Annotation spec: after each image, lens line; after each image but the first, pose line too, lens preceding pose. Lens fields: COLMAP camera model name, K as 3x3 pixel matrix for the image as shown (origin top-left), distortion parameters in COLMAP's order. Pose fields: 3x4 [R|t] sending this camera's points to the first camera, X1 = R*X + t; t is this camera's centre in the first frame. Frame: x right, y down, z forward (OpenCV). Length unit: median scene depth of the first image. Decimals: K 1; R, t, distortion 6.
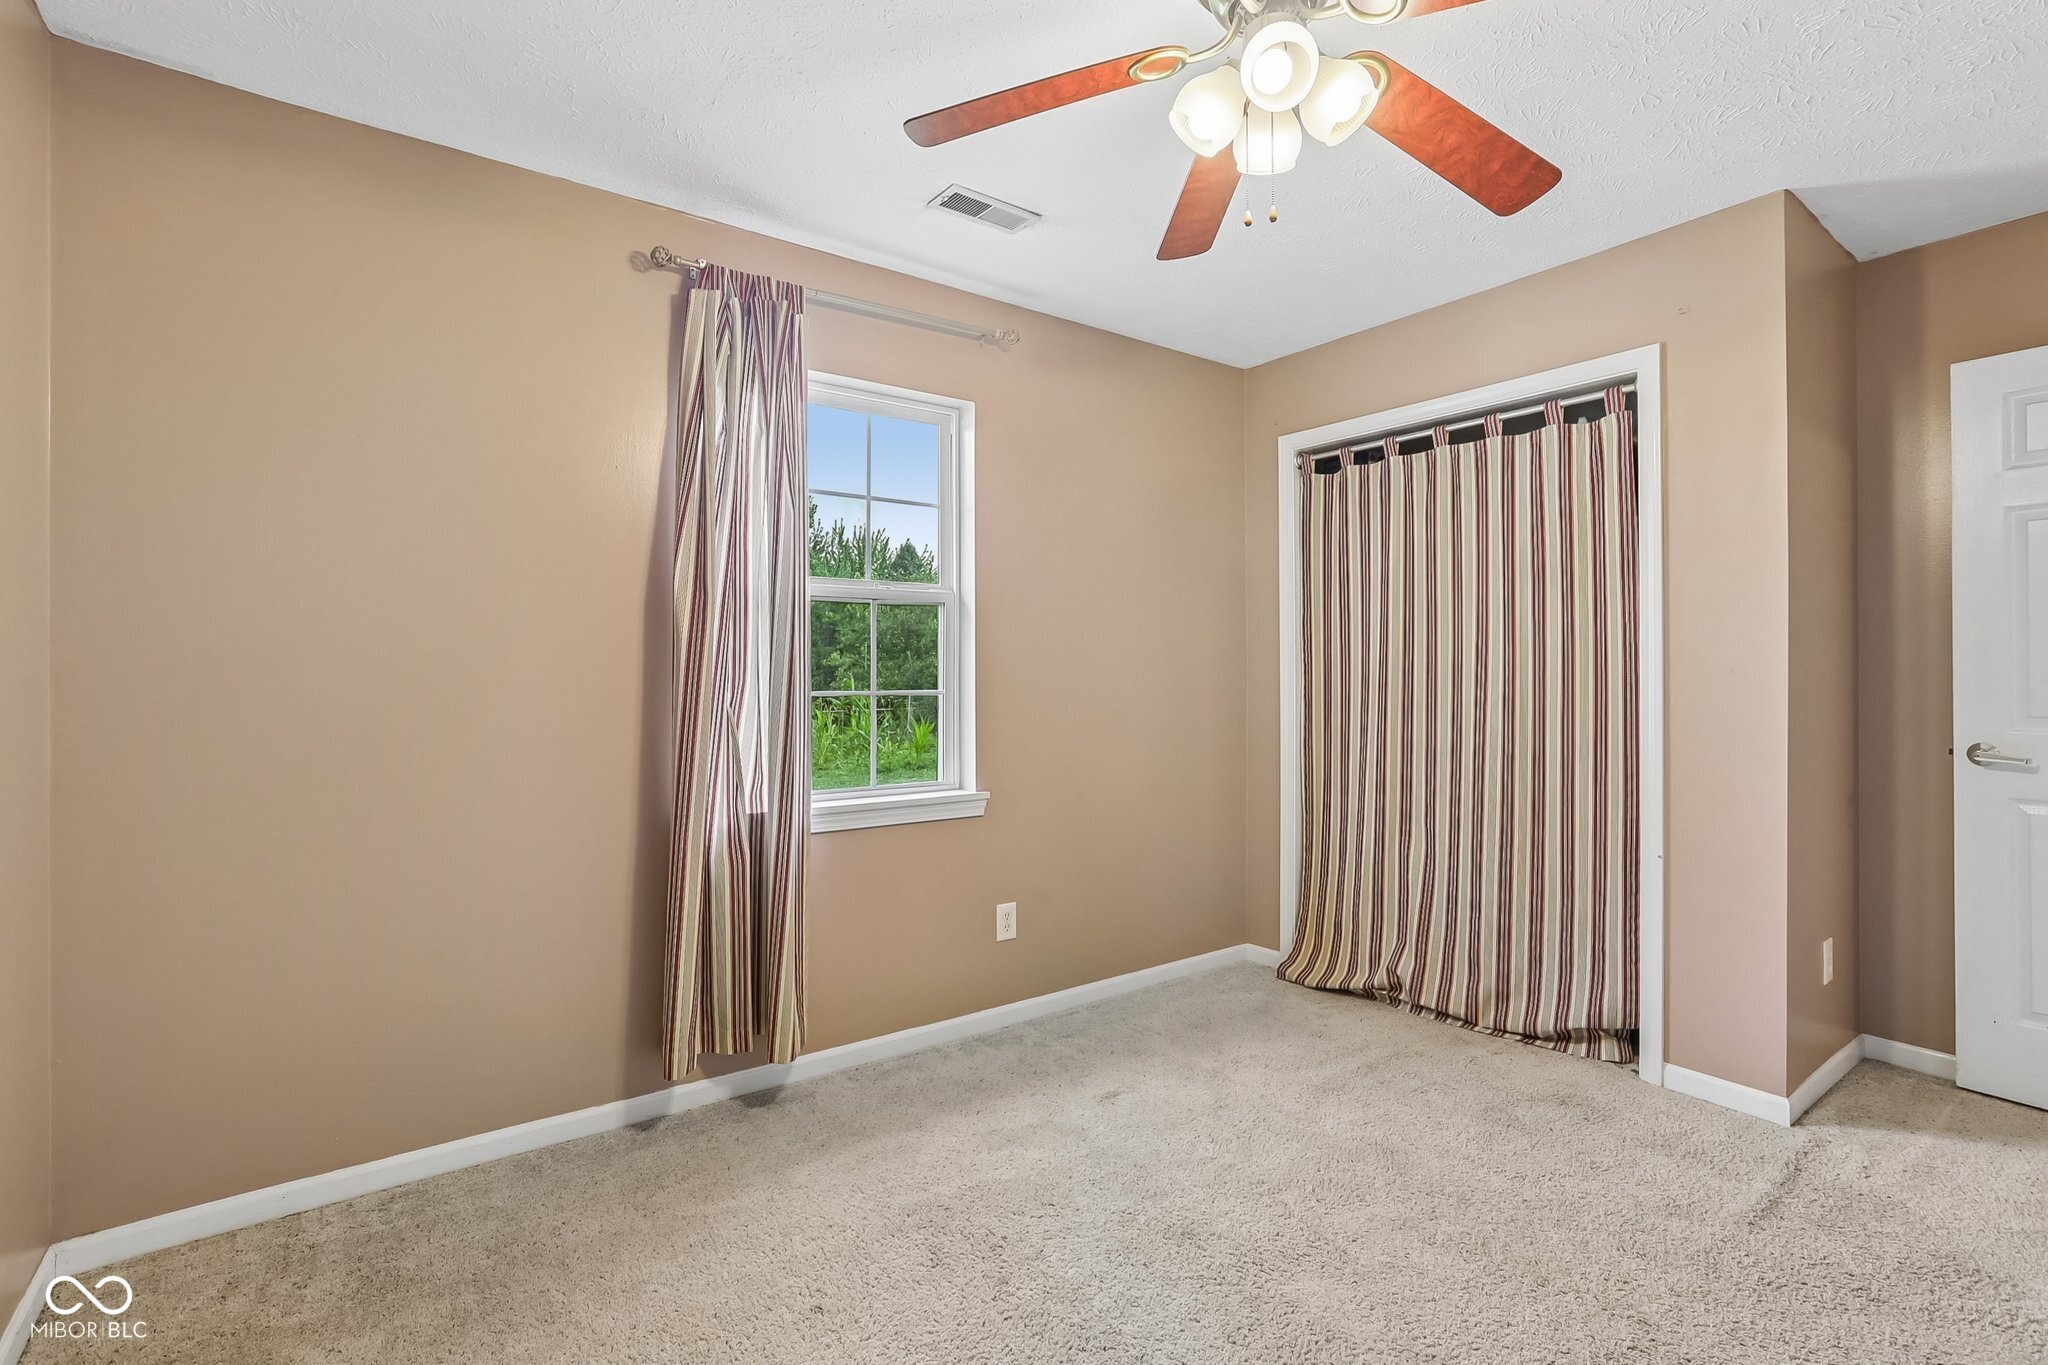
lens RADIAL K [[956.0, 0, 1028.4], [0, 956.0, 678.0], [0, 0, 1]] dist [-0.002711, 0.000574]
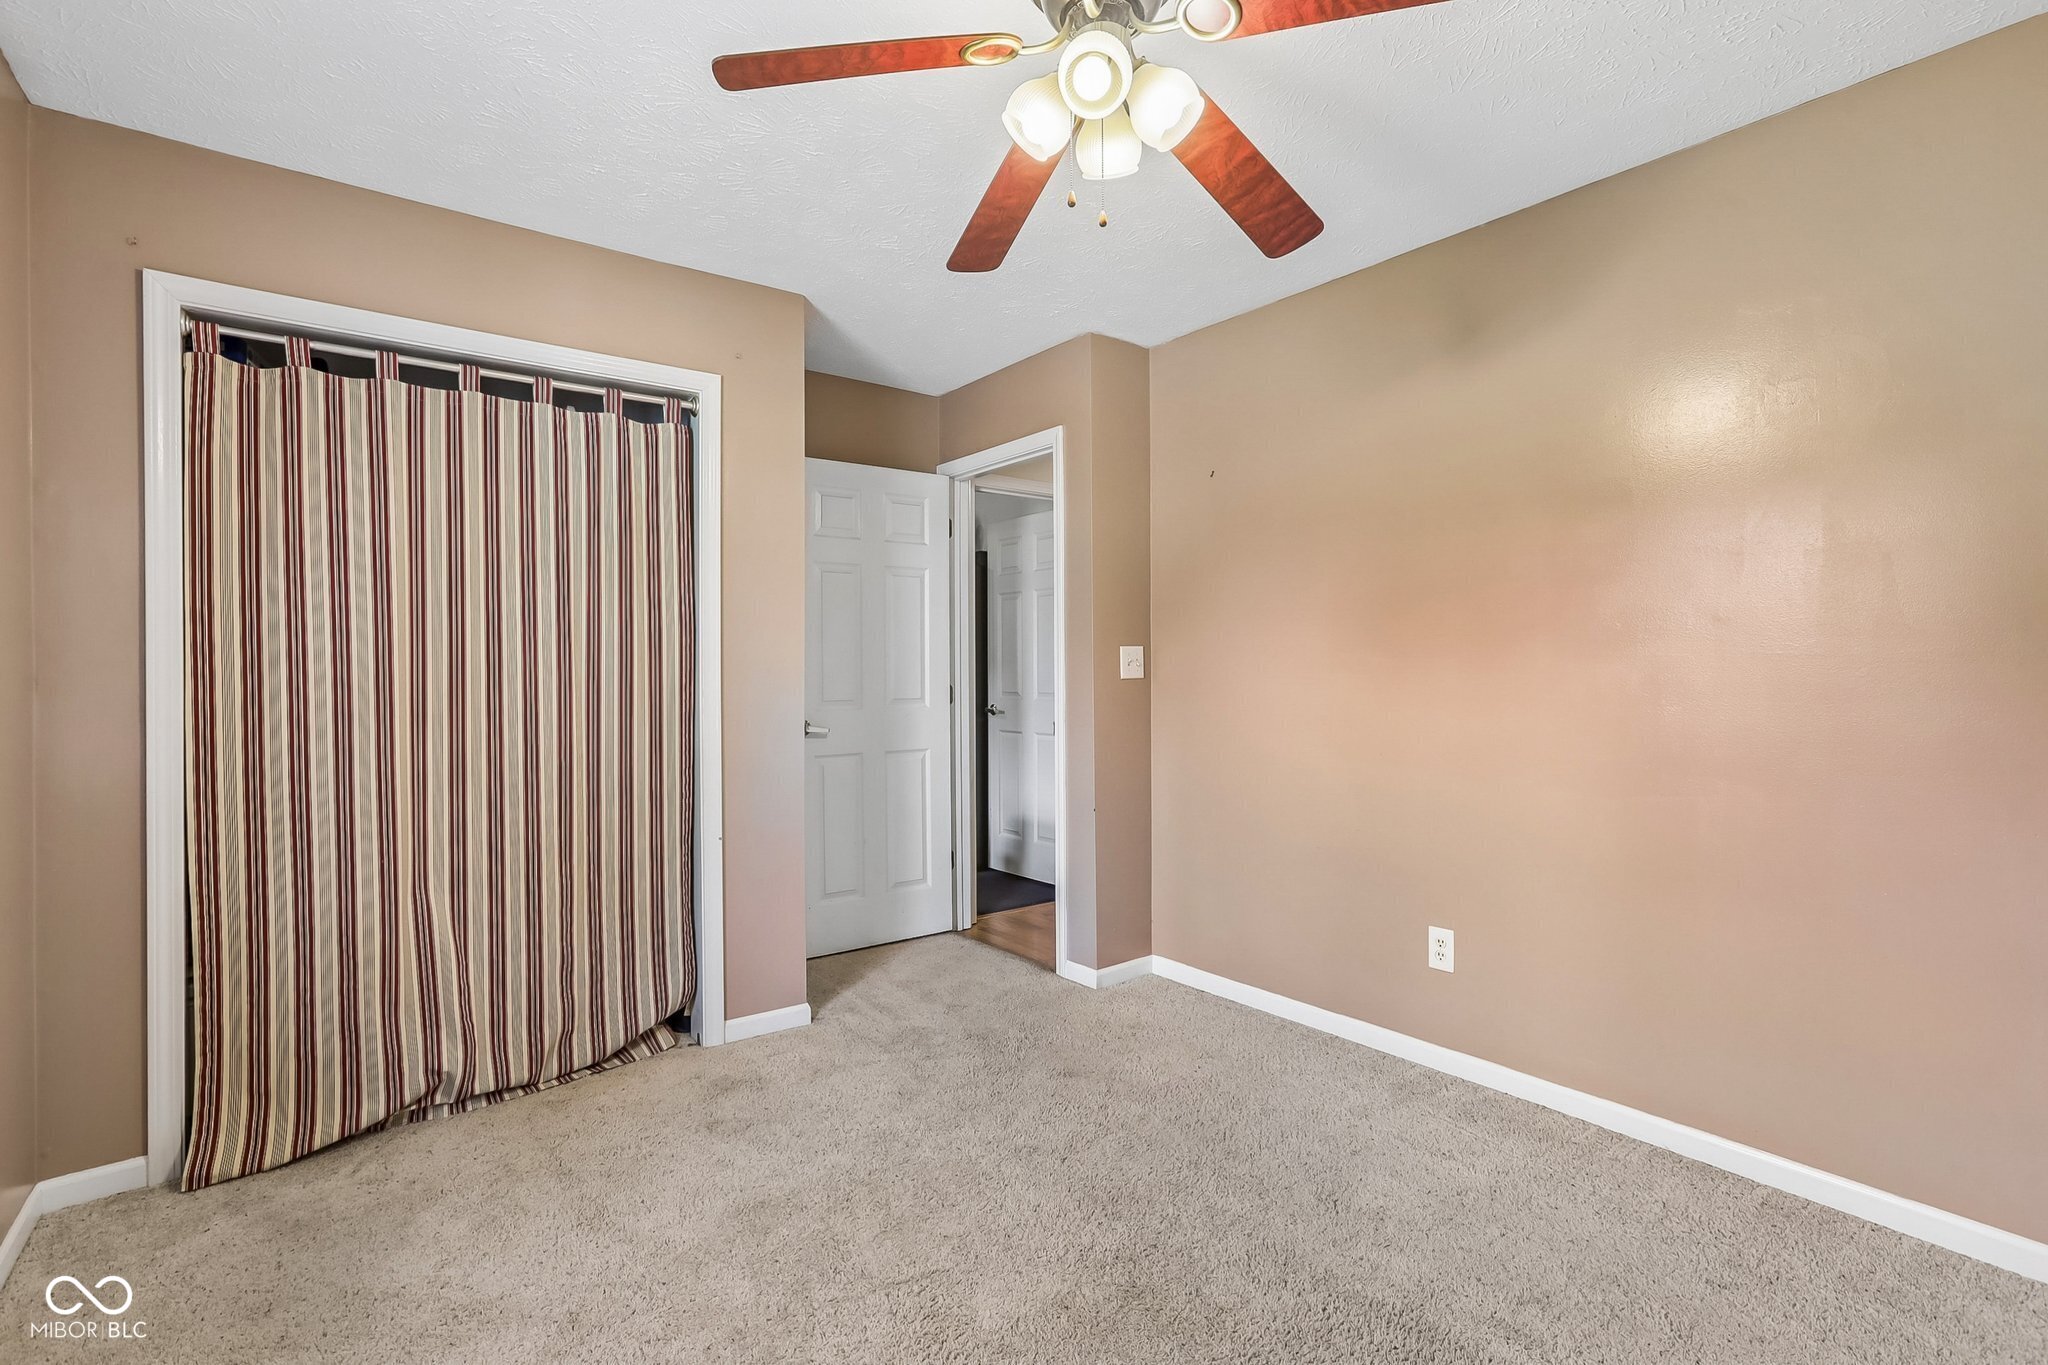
lens RADIAL K [[956.0, 0, 1028.4], [0, 956.0, 678.0], [0, 0, 1]] dist [-0.002711, 0.000574]
pose [[-0.016724, -0.007344, 0.999833, -0.426541], [0.010411, 0.999918, 0.007519, -0.003387], [-0.999806, 0.010535, -0.016646, 0.617908]]
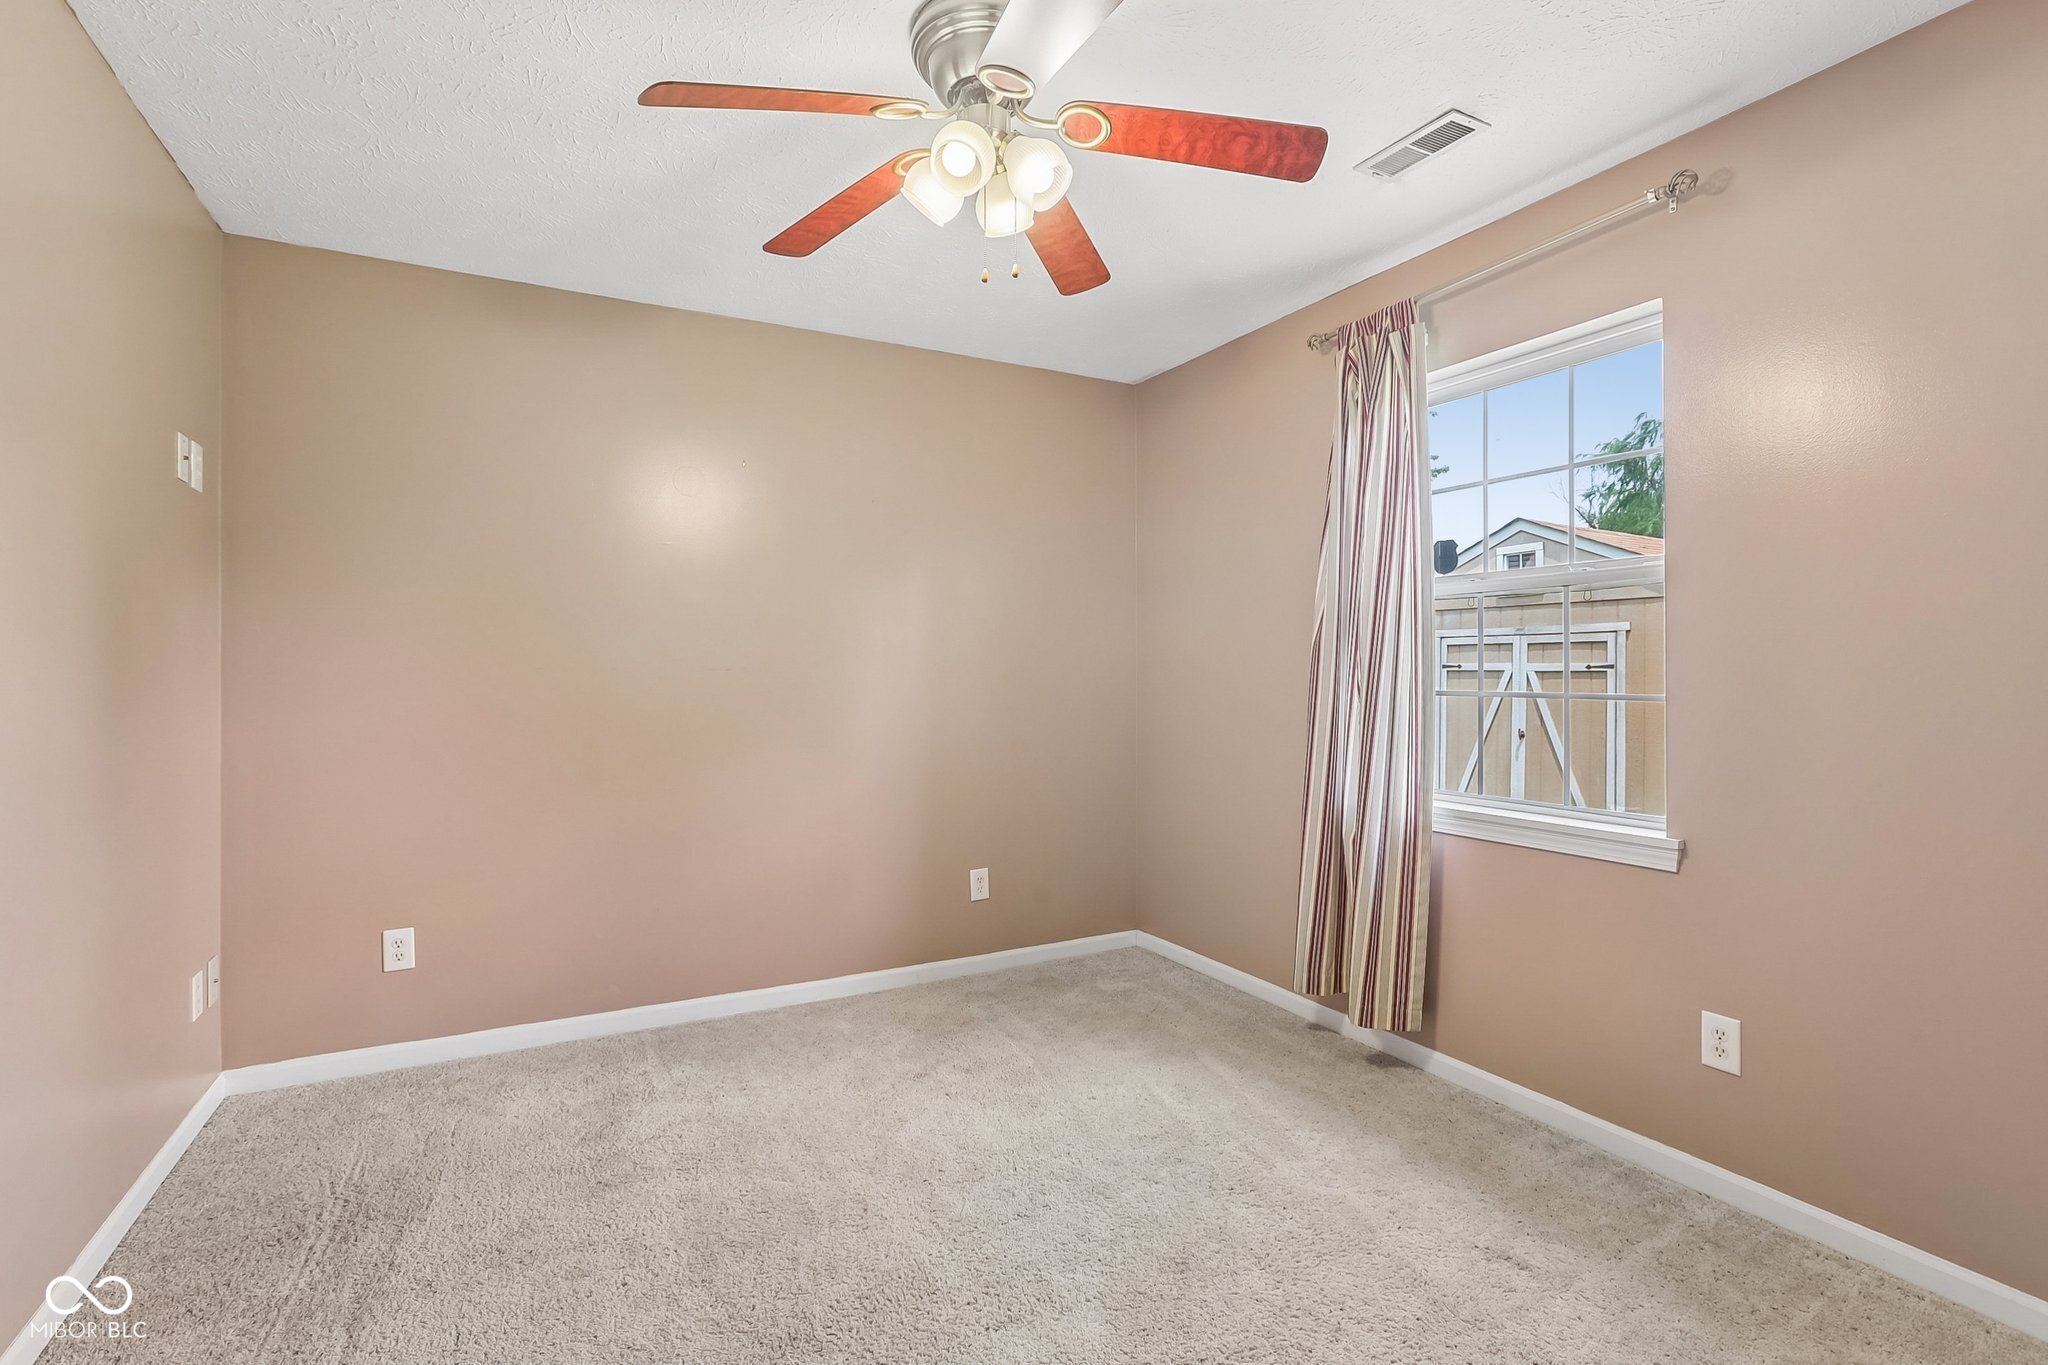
lens RADIAL K [[956.0, 0, 1028.4], [0, 956.0, 678.0], [0, 0, 1]] dist [-0.002711, 0.000574]
pose [[-0.136735, 0.005225, -0.990594, 0.778560], [-0.001225, 0.999984, 0.005444, -0.003535], [0.990607, 0.001958, -0.136727, 0.675869]]
